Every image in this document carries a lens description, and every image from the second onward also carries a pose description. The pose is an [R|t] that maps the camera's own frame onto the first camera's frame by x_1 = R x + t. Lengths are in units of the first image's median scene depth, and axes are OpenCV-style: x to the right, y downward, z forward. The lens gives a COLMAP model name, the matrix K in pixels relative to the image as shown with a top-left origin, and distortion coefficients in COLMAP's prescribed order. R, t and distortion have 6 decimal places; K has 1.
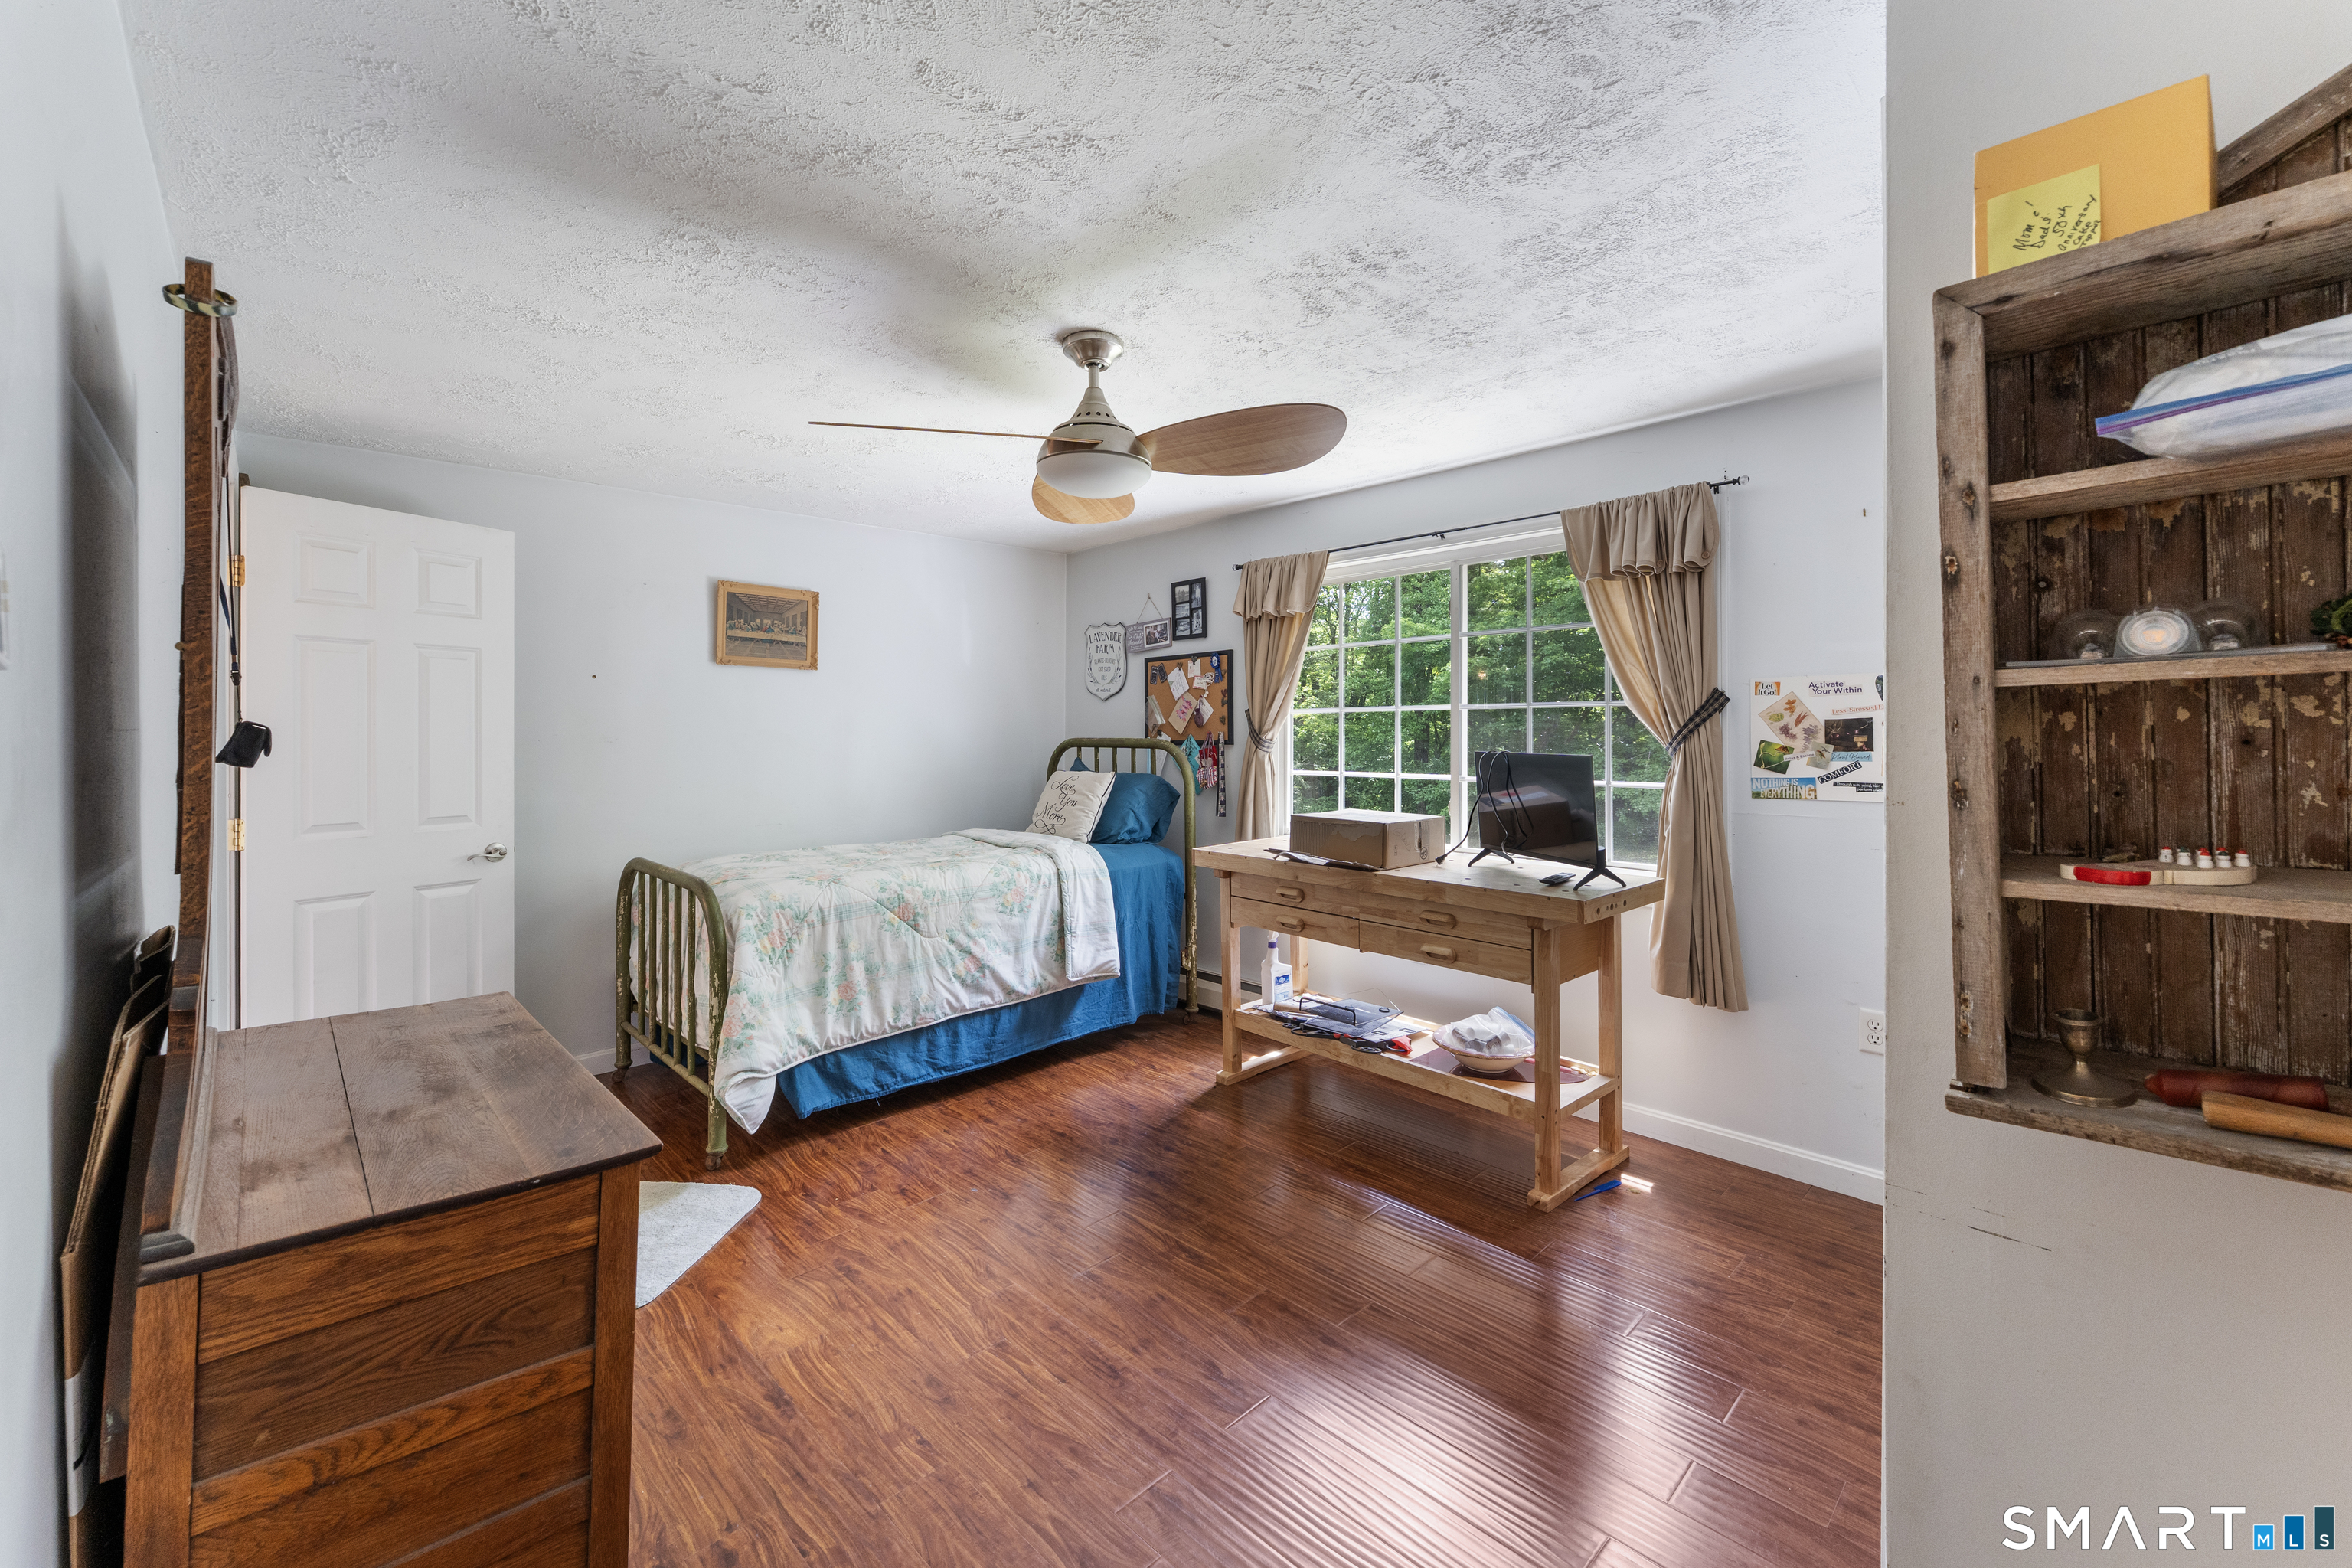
lens RADIAL K [[951.6, 0, 1179.2], [0, 951.6, 737.9], [0, 0, 1]] dist [-0.001360, -0.000492]
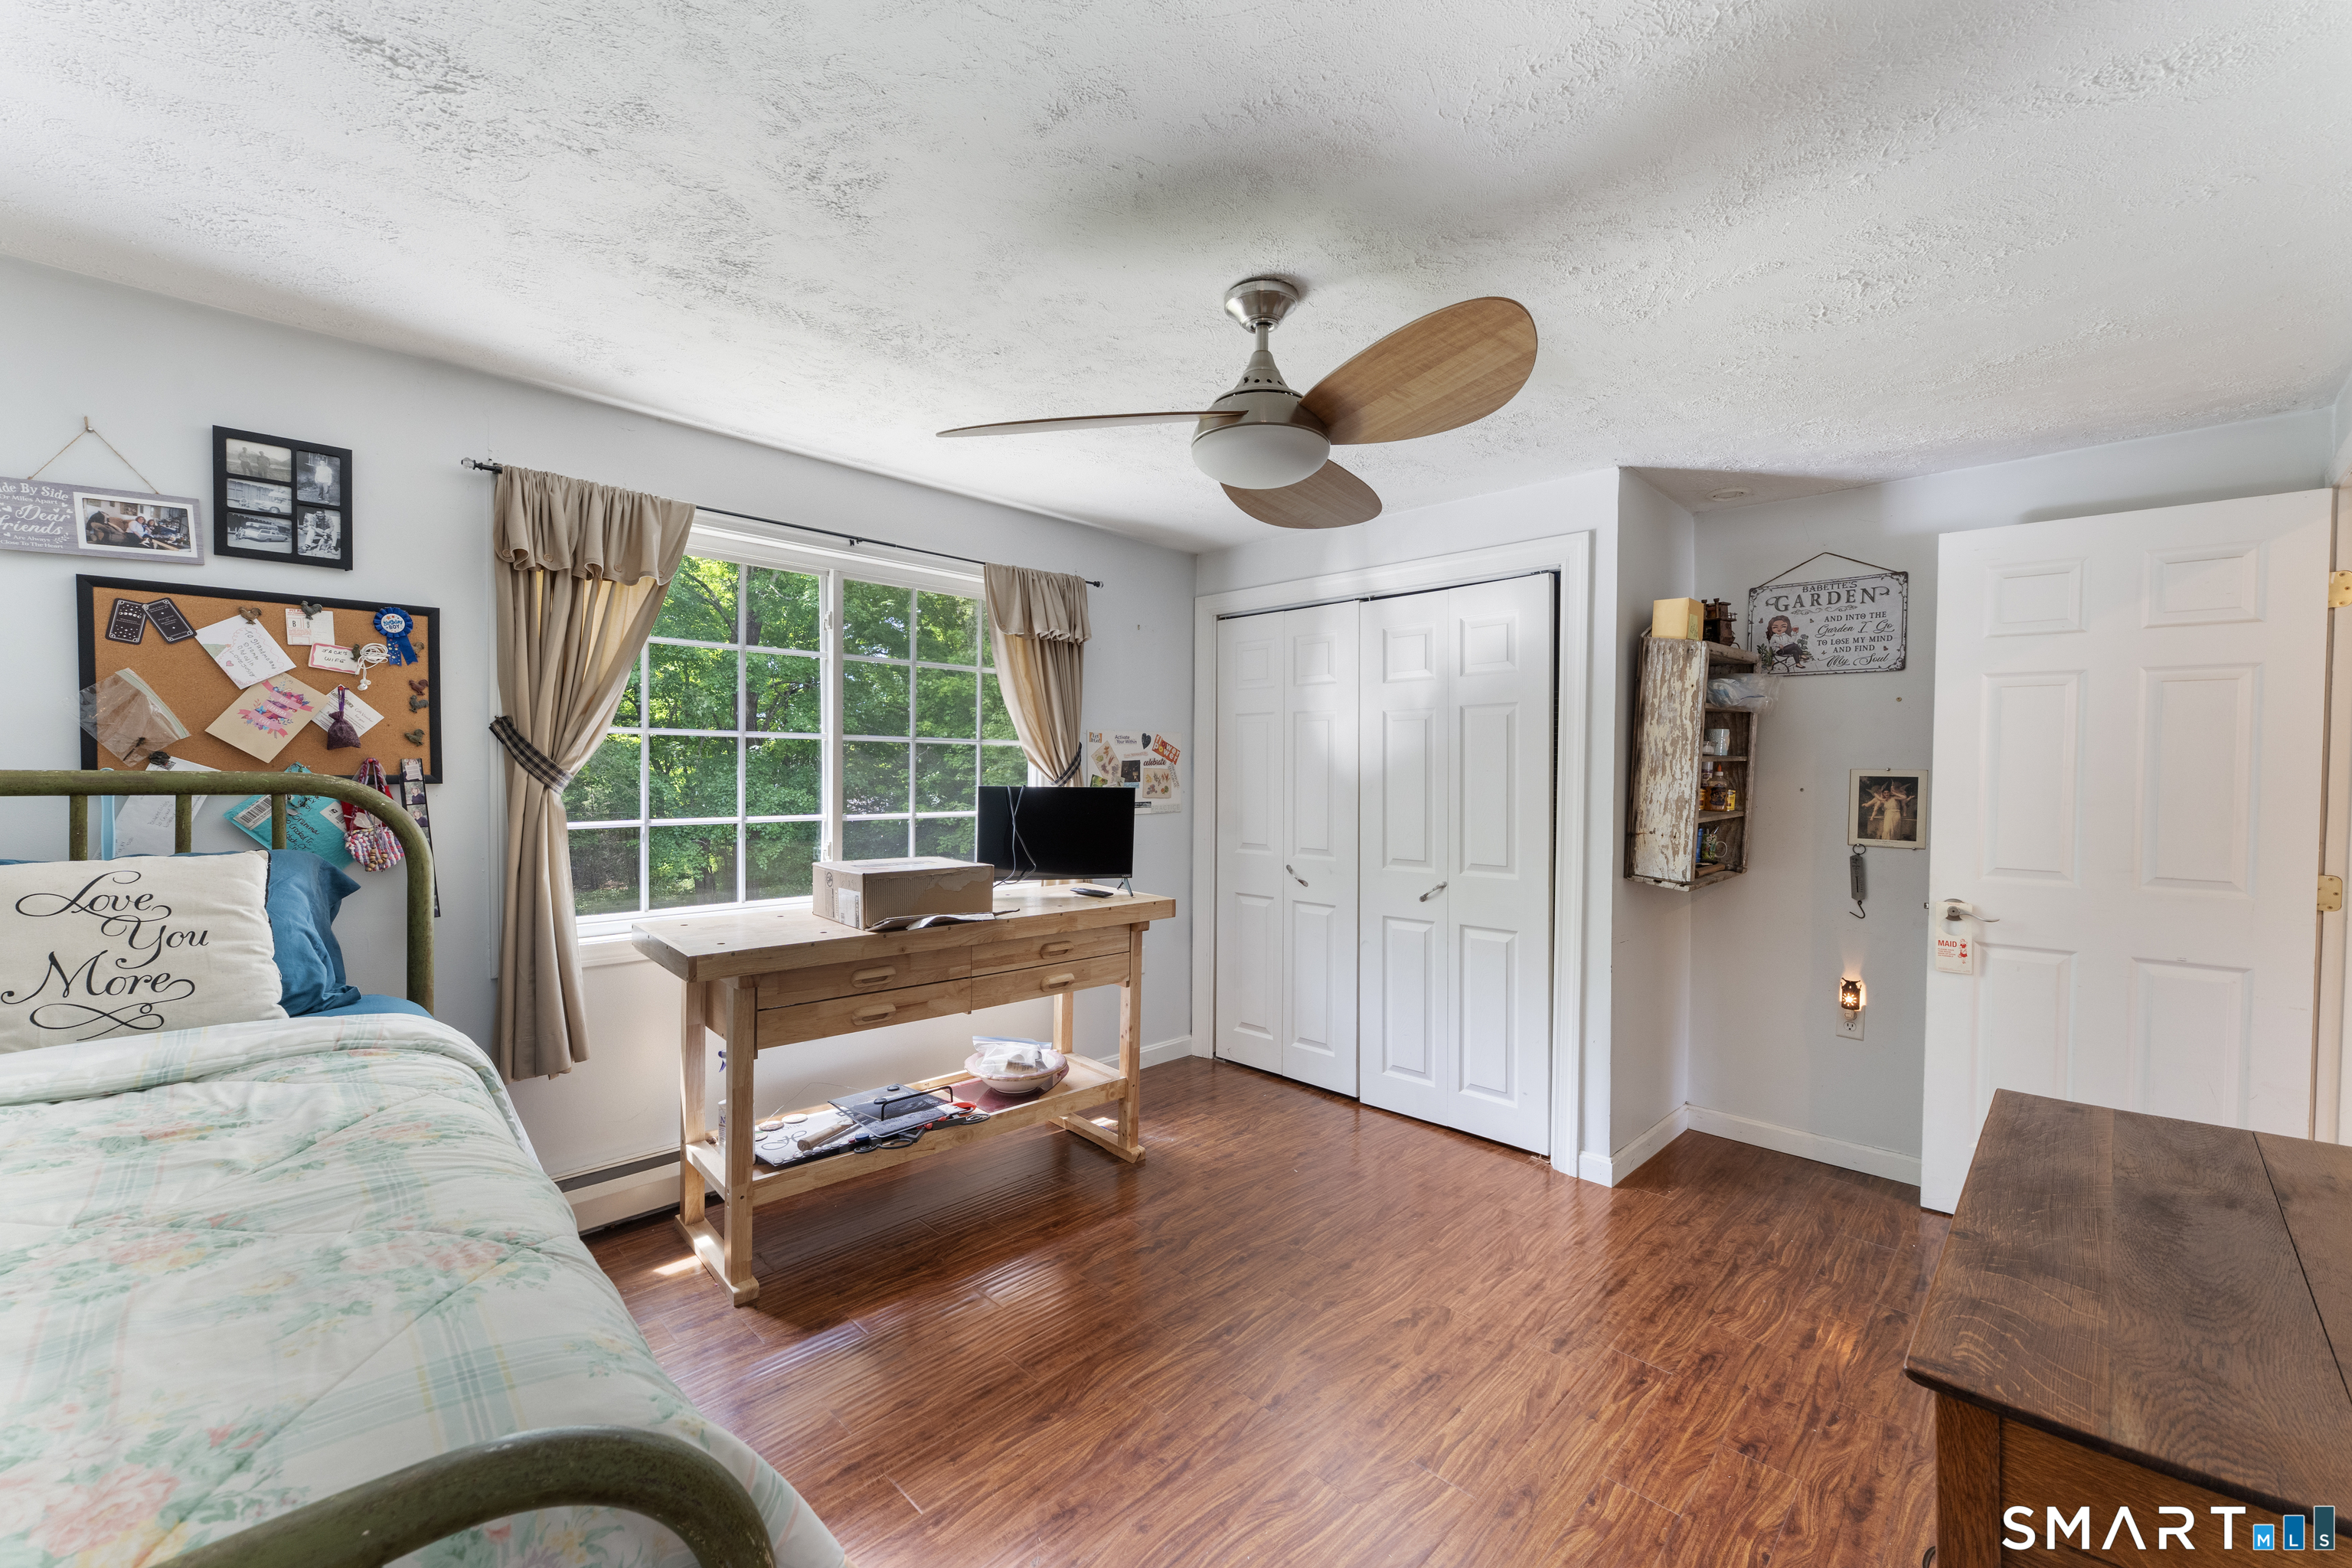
lens RADIAL K [[941.4, 0, 1176.9], [0, 941.4, 786.4], [0, 0, 1]] dist [-0.000949, -0.000115]
pose [[-0.021762, -0.015838, 0.999638, -0.645785], [-0.004716, 0.999865, 0.015739, -0.002126], [-0.999752, -0.004372, -0.021834, 0.771438]]
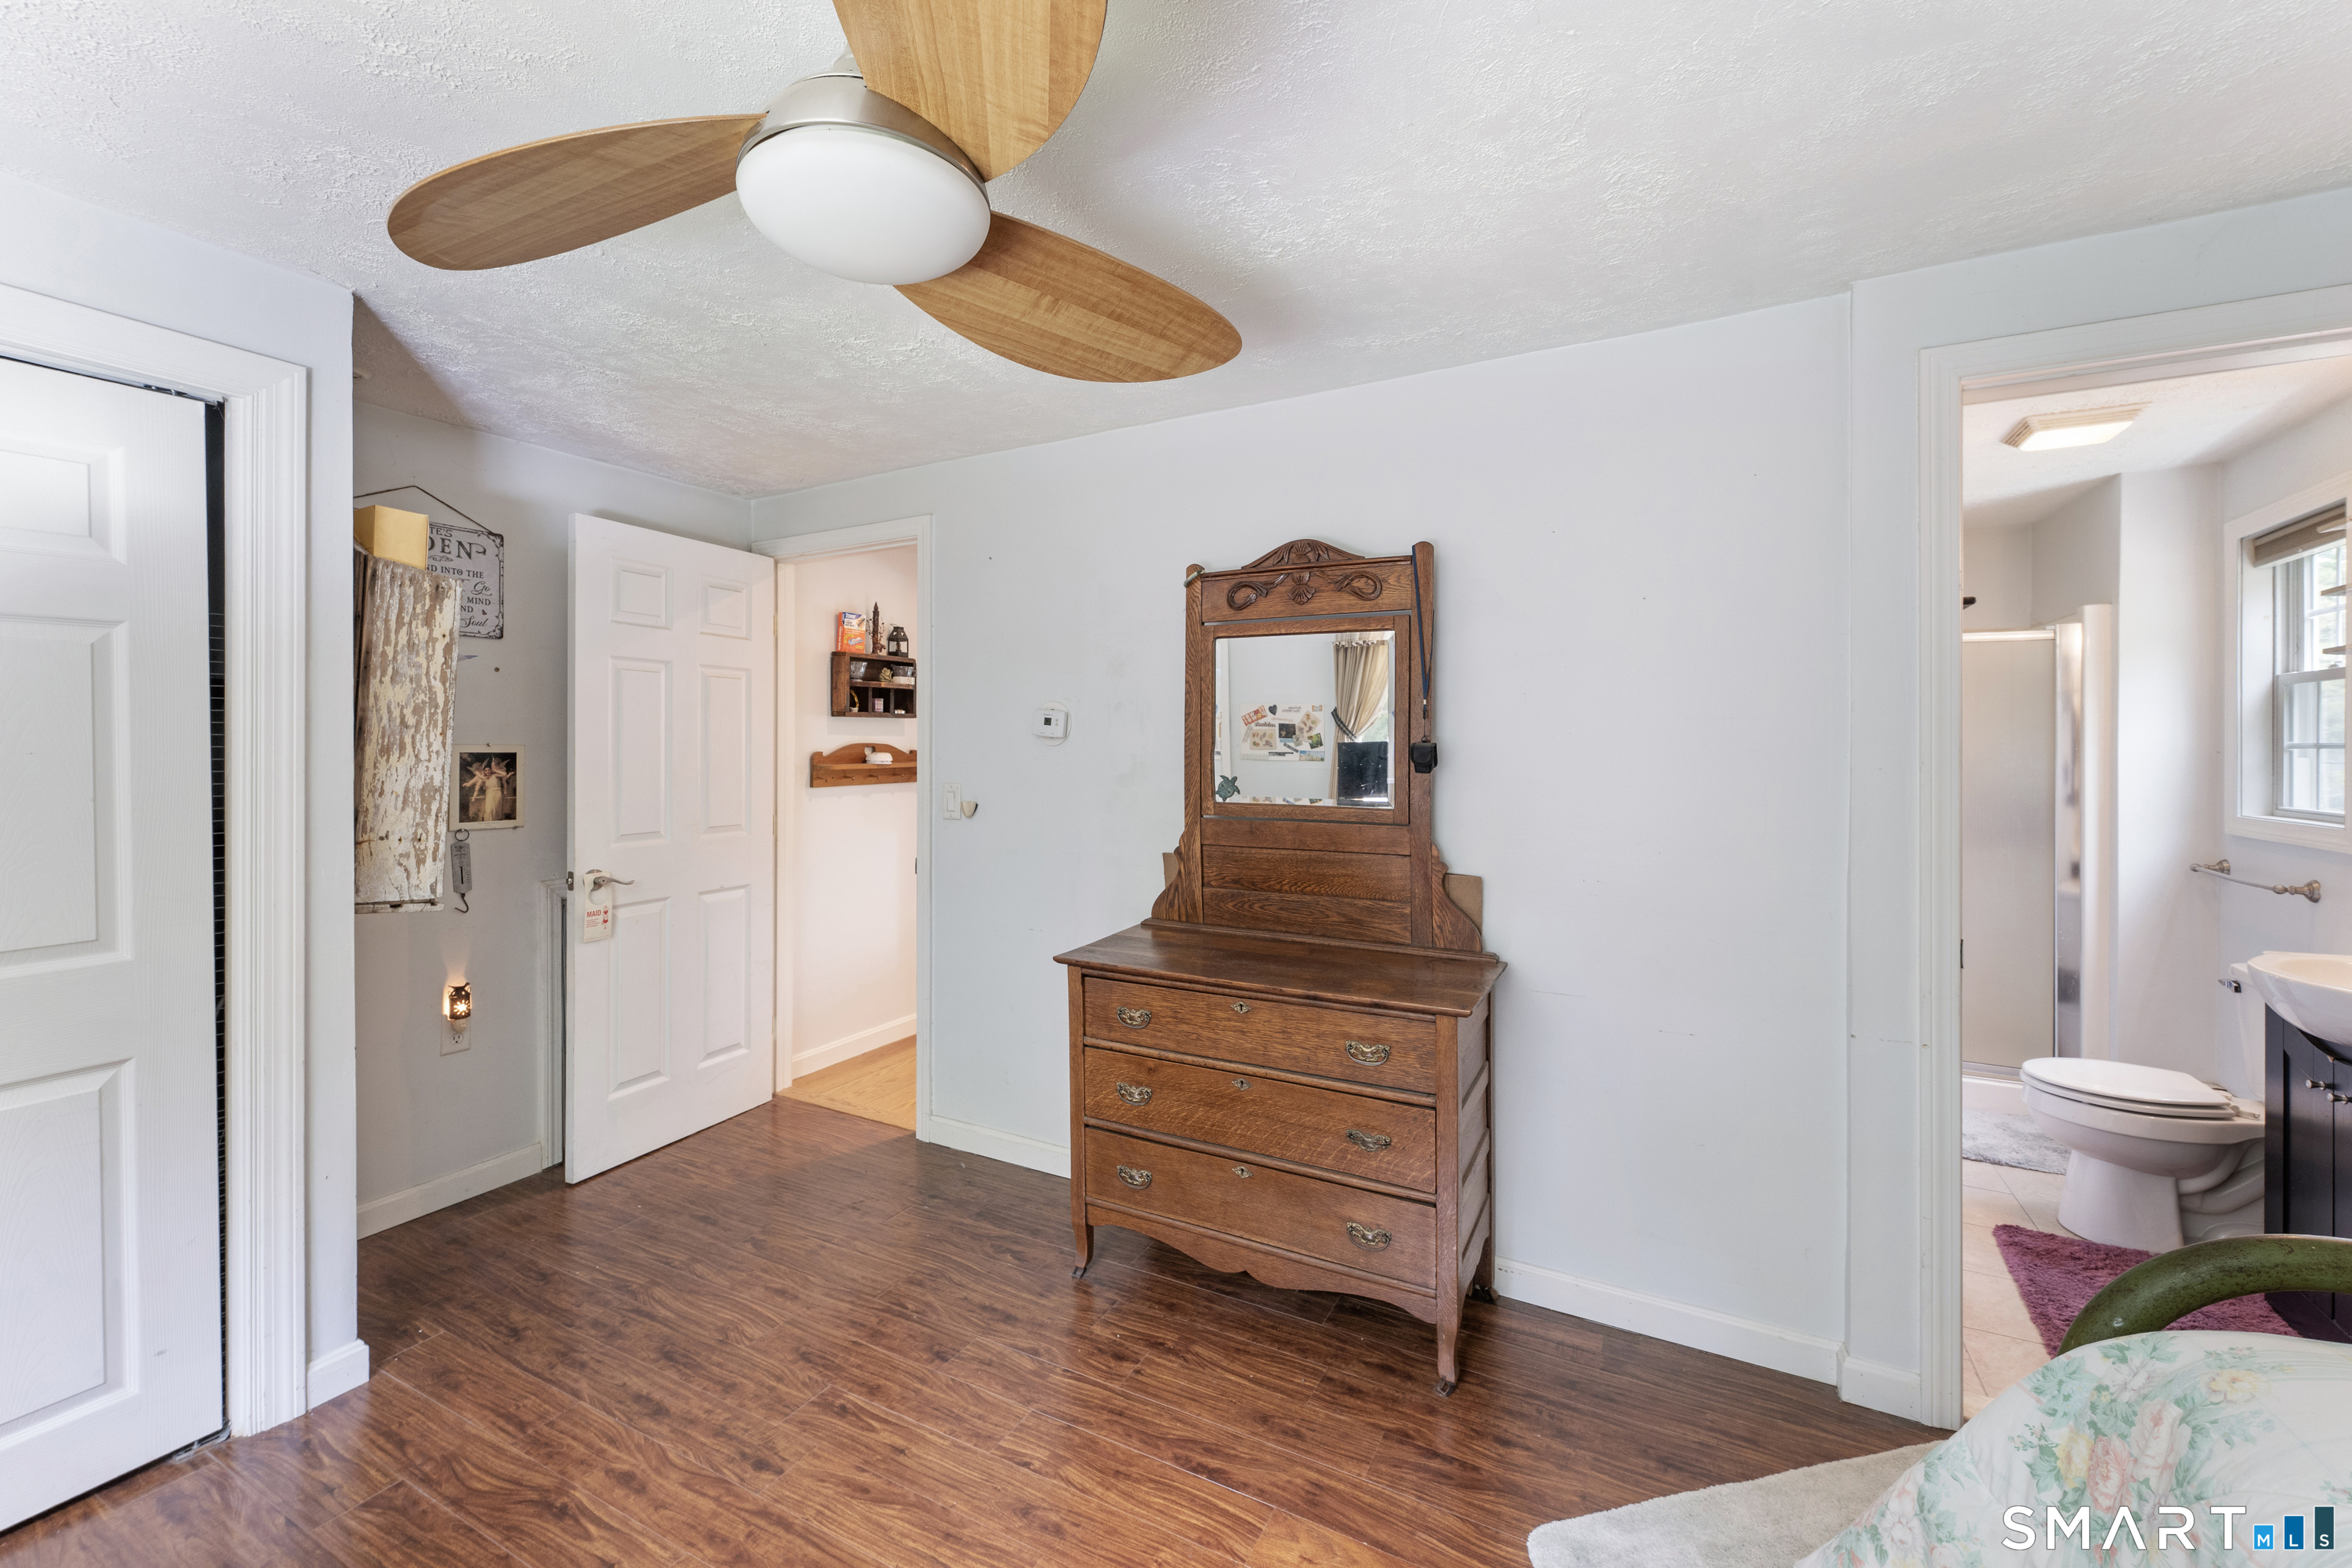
lens RADIAL K [[951.6, 0, 1179.2], [0, 951.6, 737.9], [0, 0, 1]] dist [-0.001360, -0.000492]
pose [[-0.951533, 0.001859, -0.307540, -0.062921], [0.002833, 0.999992, -0.002721, -0.009532], [0.307532, -0.003460, -0.951531, 1.065547]]
